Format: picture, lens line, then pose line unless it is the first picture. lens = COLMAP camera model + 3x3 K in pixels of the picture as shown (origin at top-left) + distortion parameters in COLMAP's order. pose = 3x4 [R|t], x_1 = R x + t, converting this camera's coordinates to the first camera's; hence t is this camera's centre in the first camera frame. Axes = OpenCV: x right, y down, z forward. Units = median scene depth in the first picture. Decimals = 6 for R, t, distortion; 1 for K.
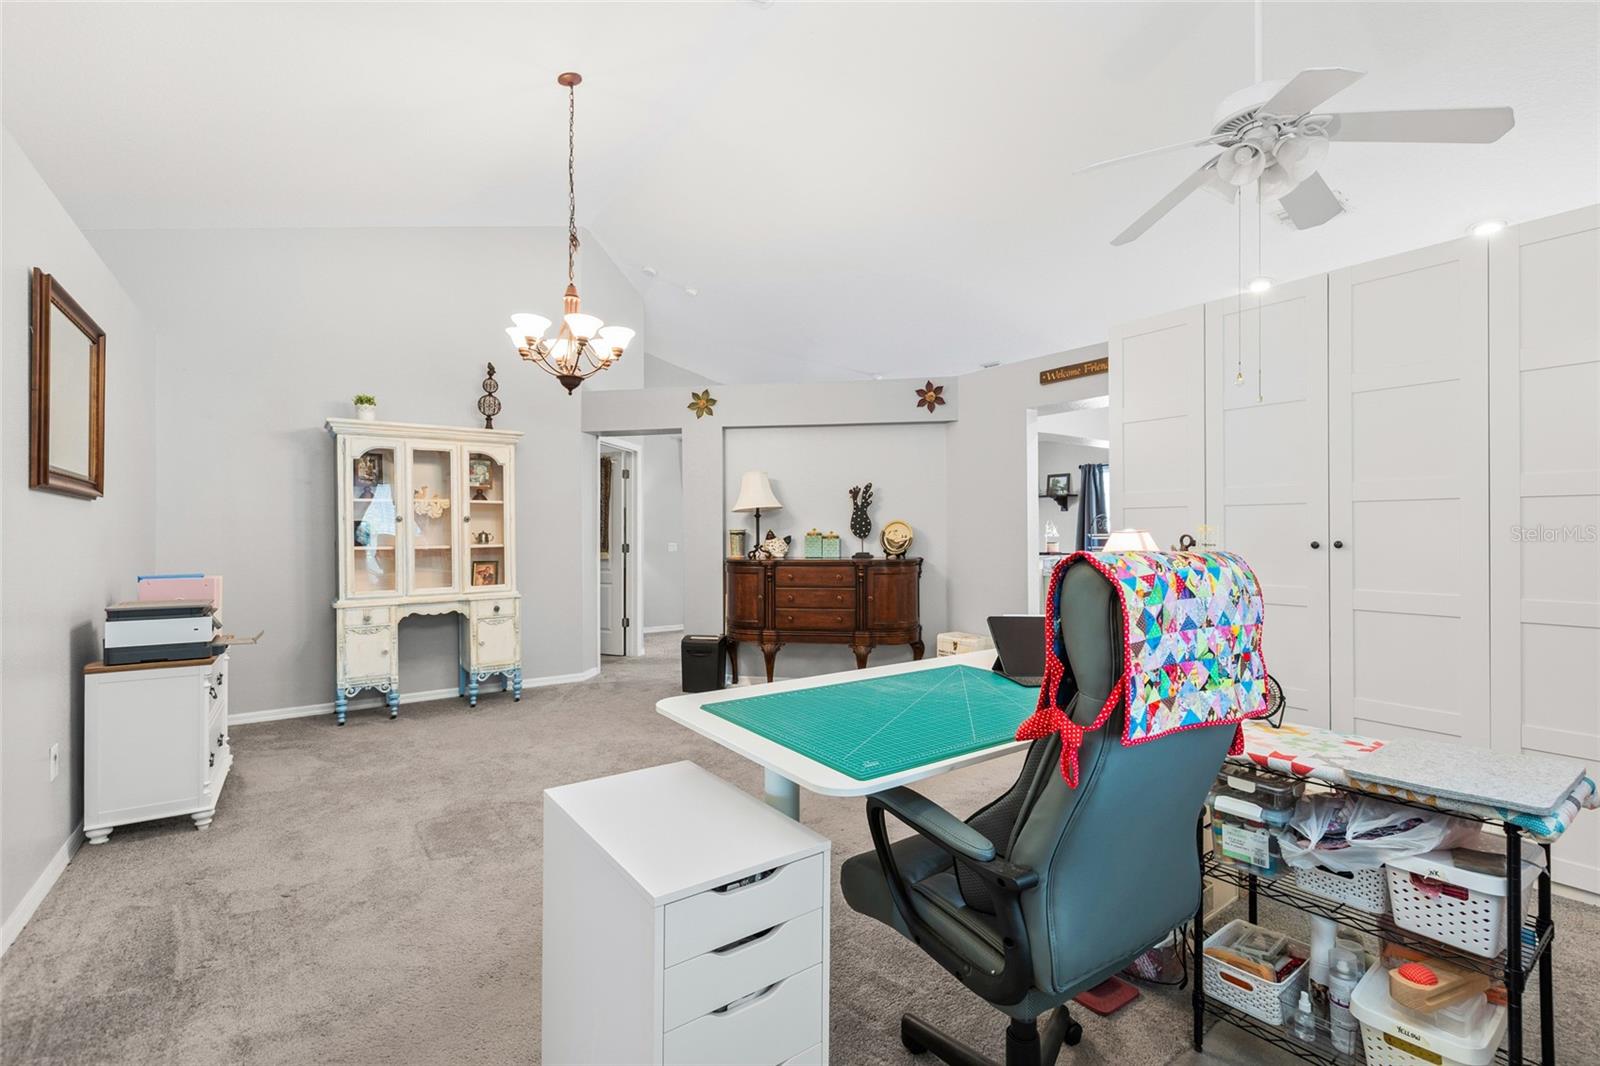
lens RADIAL K [[724.4, 0, 815.7], [0, 724.4, 533.3], [0, 0, 1]] dist [0.005052, -0.000893]
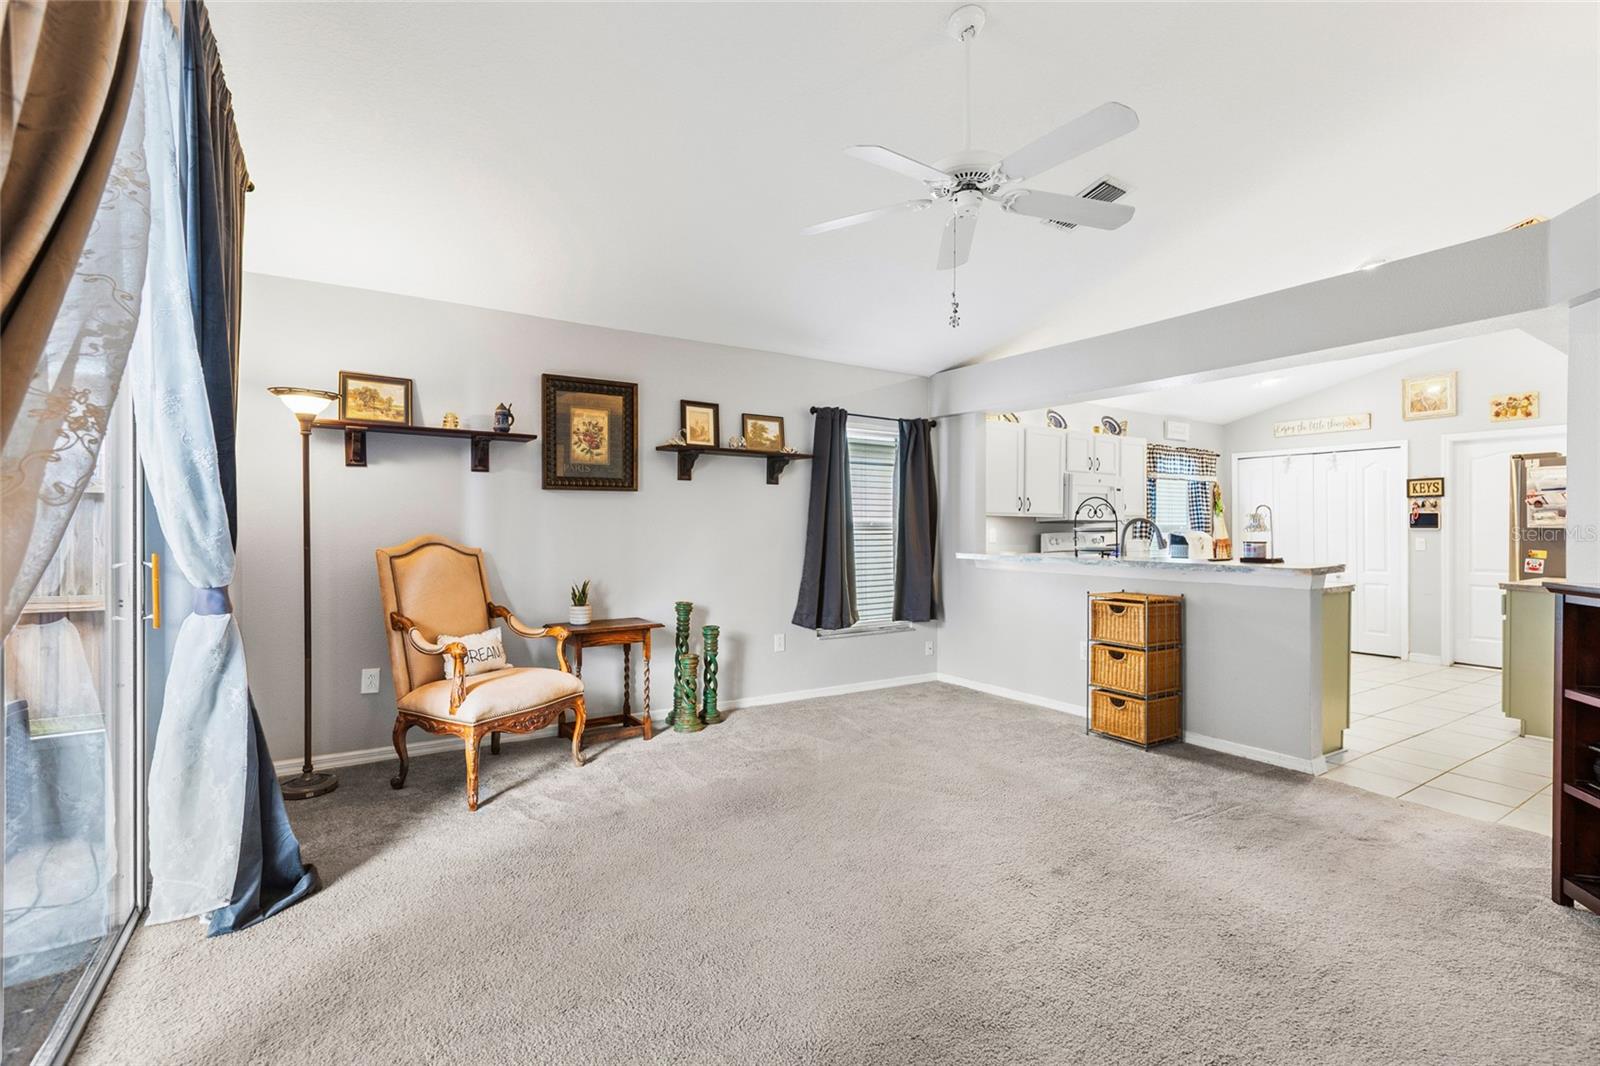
lens RADIAL K [[724.4, 0, 814.6], [0, 724.4, 524.7], [0, 0, 1]] dist [0.005052, -0.000893]
pose [[0.028131, 0.001905, 0.999602, -0.219512], [-0.005579, 0.999983, -0.001749, 0.000946], [-0.999589, -0.005527, 0.028141, 1.008764]]
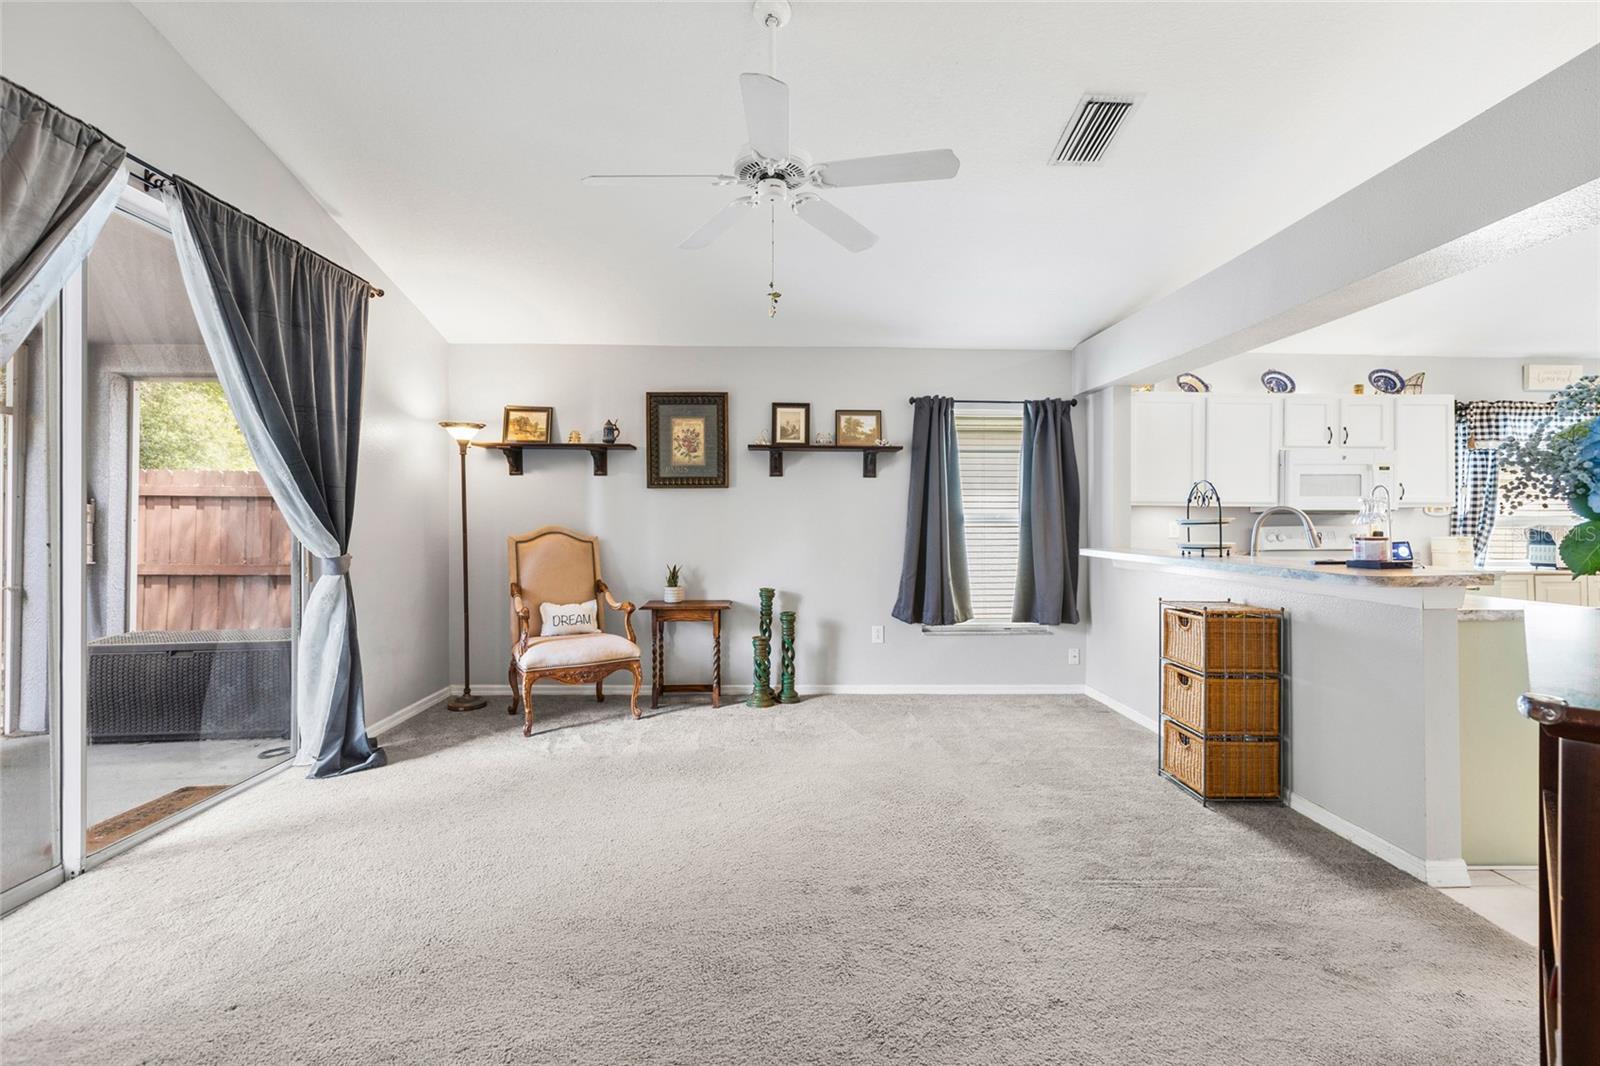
lens RADIAL K [[724.4, 0, 810.6], [0, 724.4, 516.0], [0, 0, 1]] dist [0.005052, -0.000893]
pose [[0.539279, 0.004978, 0.842113, -0.160474], [-0.003071, 0.999988, -0.003944, 0.001675], [-0.842122, -0.000459, 0.539287, 0.781046]]
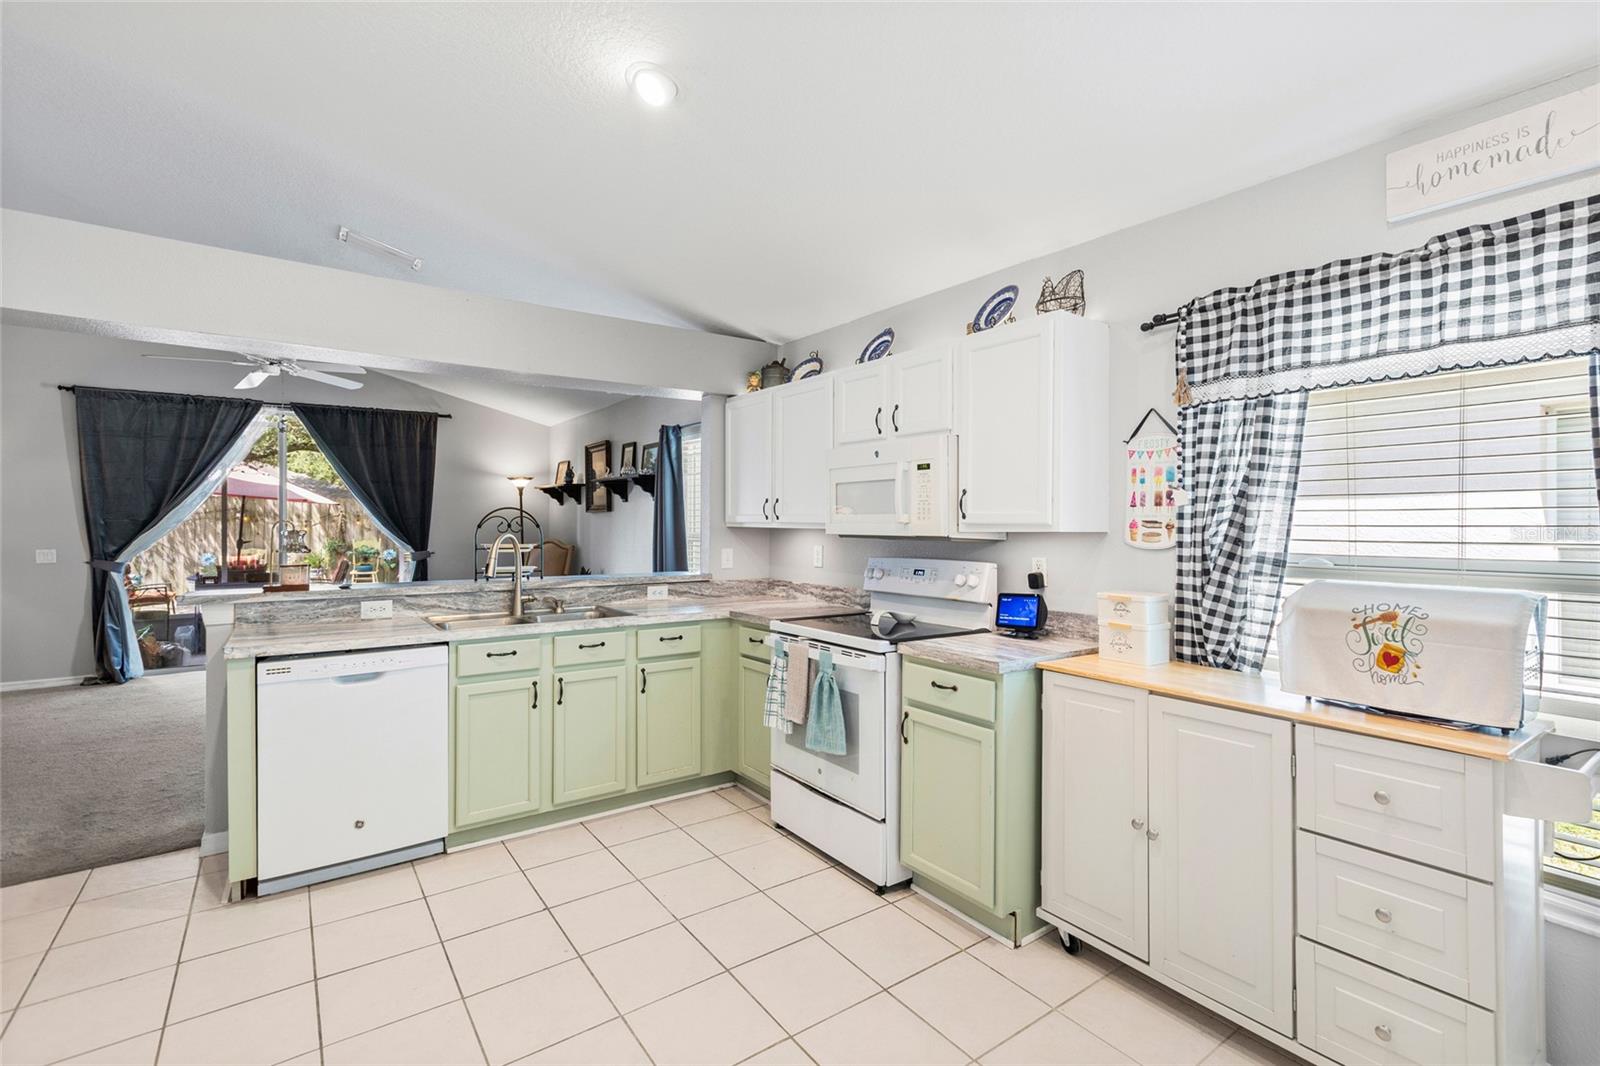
lens RADIAL K [[724.4, 0, 801.6], [0, 724.4, 521.5], [0, 0, 1]] dist [0.005052, -0.000893]
pose [[0.999928, 0.002485, 0.011740, 0.492430], [-0.002497, 0.999996, 0.001006, -0.013658], [-0.011738, -0.001035, 0.999931, 0.374617]]
